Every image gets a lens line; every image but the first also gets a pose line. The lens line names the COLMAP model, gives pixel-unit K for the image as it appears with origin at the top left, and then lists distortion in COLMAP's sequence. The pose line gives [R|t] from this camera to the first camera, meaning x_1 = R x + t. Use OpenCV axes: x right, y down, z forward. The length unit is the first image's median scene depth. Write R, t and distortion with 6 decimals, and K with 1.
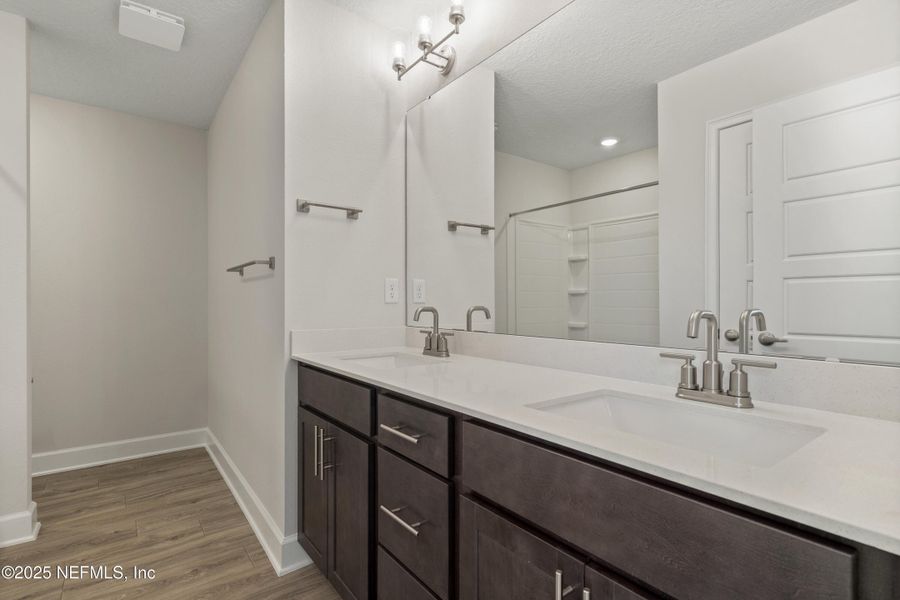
lens RADIAL K [[441.4, 0, 450.0], [0, 441.4, 300.0], [0, 0, 1]] dist [0.003523, 0.000727]
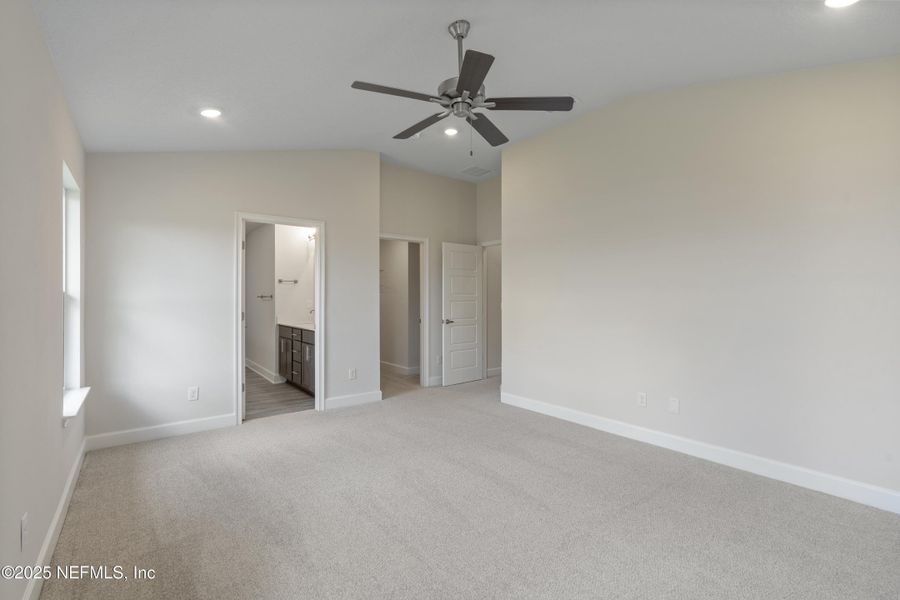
lens RADIAL K [[441.4, 0, 450.0], [0, 441.4, 300.0], [0, 0, 1]] dist [0.003523, 0.000727]
pose [[0.999660, 0.000483, -0.026061, 1.123861], [-0.000438, 0.999998, 0.001745, -0.065492], [0.026061, -0.001733, 0.999659, -2.513306]]
